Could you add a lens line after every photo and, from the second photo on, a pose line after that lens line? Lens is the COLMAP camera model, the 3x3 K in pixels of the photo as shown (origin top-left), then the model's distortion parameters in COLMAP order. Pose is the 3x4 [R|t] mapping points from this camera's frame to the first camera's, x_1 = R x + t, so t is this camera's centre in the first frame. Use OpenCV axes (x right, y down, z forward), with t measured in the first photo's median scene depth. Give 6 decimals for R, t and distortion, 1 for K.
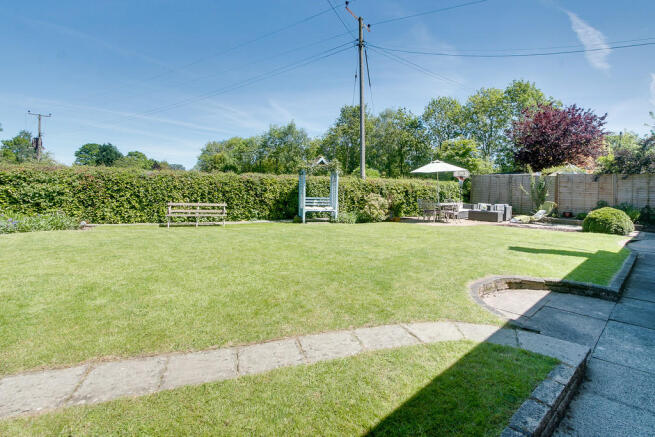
lens RADIAL K [[308.6, 0, 332.4], [0, 308.6, 191.0], [0, 0, 1]] dist [-0.015615, -0.000354]
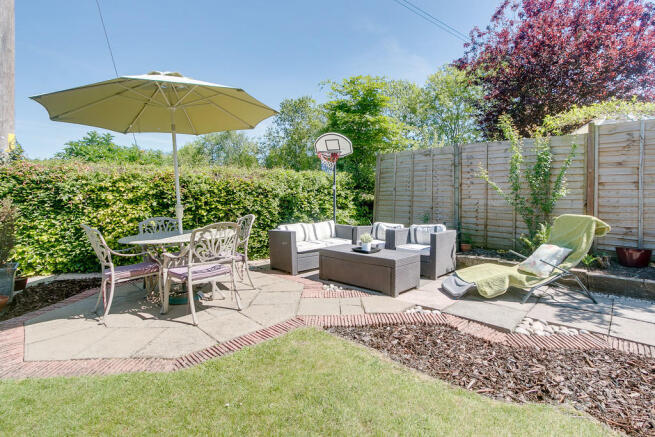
lens RADIAL K [[308.6, 0, 327.6], [0, 308.6, 217.1], [0, 0, 1]] dist [-0.015615, -0.000354]
pose [[0.998785, -0.028828, 0.039971, 0.443404], [0.027420, 0.998999, 0.035330, 0.019604], [-0.040949, -0.034191, 0.998576, 0.689058]]
